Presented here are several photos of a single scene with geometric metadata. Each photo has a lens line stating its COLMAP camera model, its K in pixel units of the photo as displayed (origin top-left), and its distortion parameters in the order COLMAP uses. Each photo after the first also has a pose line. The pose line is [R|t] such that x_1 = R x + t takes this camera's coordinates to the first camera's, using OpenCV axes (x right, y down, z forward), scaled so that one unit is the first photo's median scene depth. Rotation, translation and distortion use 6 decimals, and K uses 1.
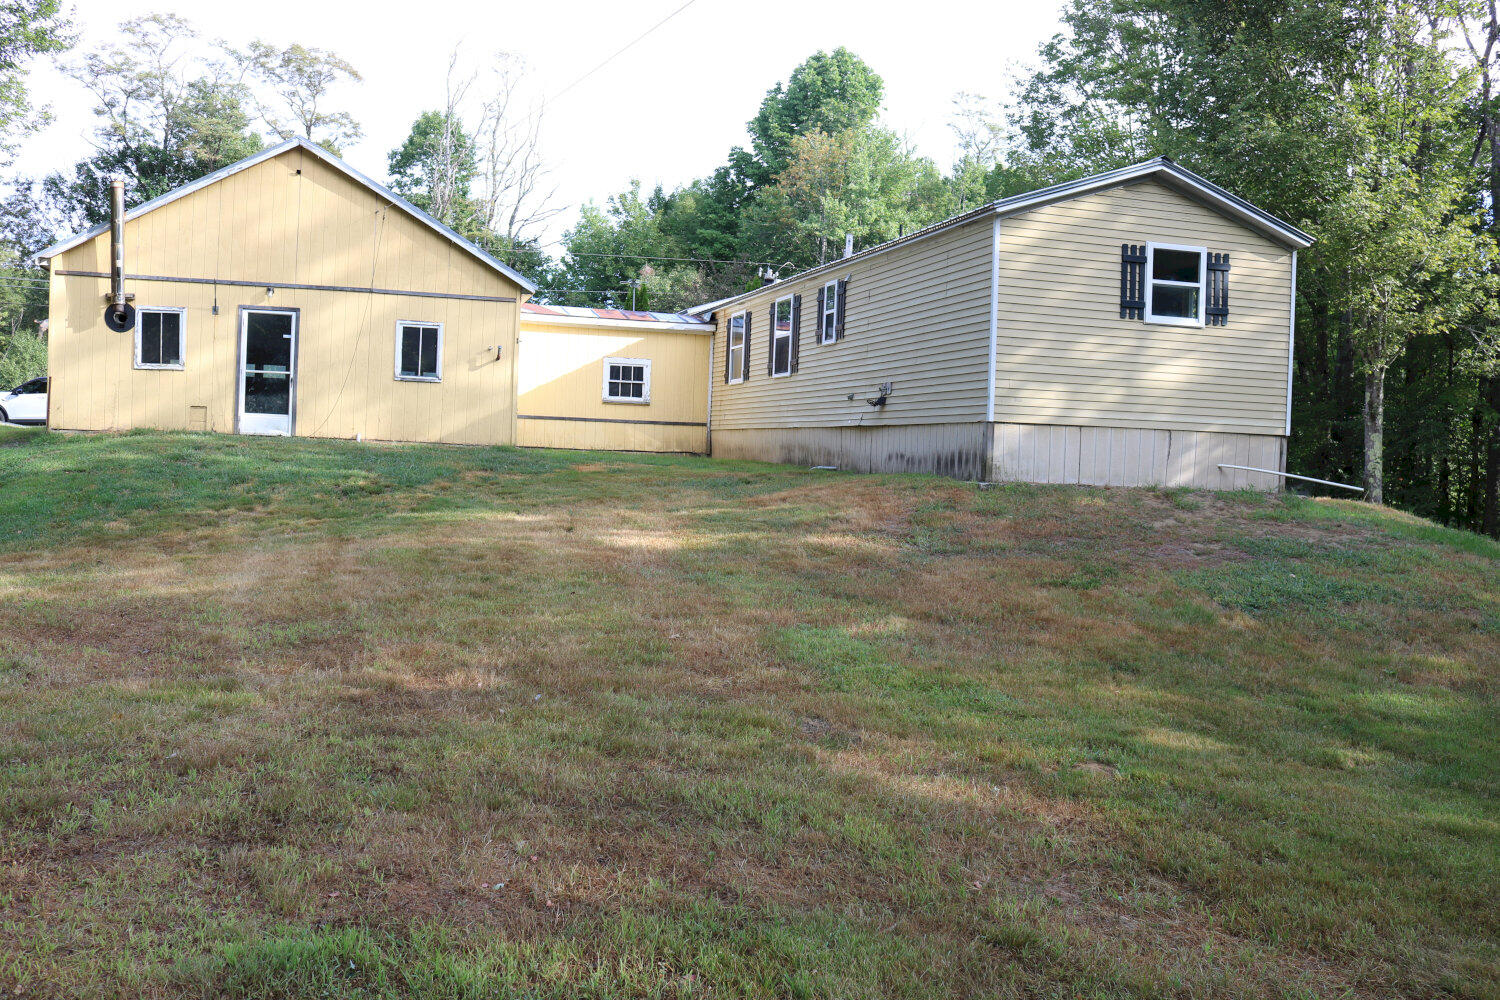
lens RADIAL K [[1341.7, 0, 753.9], [0, 1341.7, 494.7], [0, 0, 1]] dist [-0.106087, 0.050420]
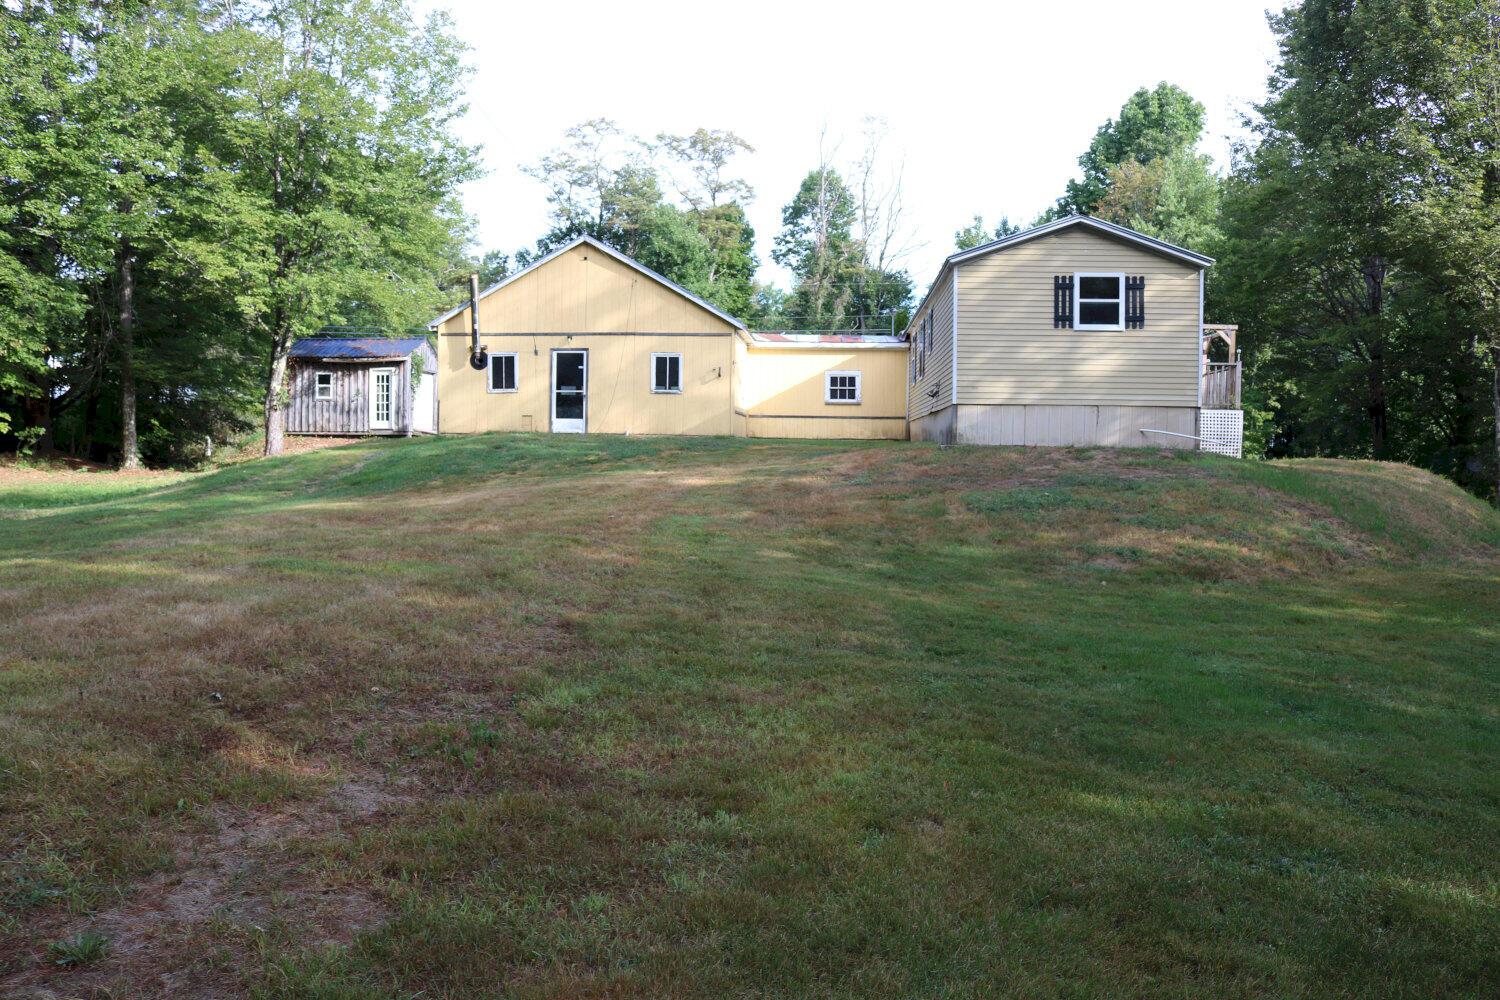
lens RADIAL K [[1232.7, 0, 751.3], [0, 1232.7, 506.5], [0, 0, 1]] dist [-0.149450, 0.117562]
pose [[0.937945, -0.010947, -0.346613, 0.299222], [0.013826, 0.999887, 0.005836, 0.032294], [0.346510, -0.010266, 0.937990, -0.237816]]
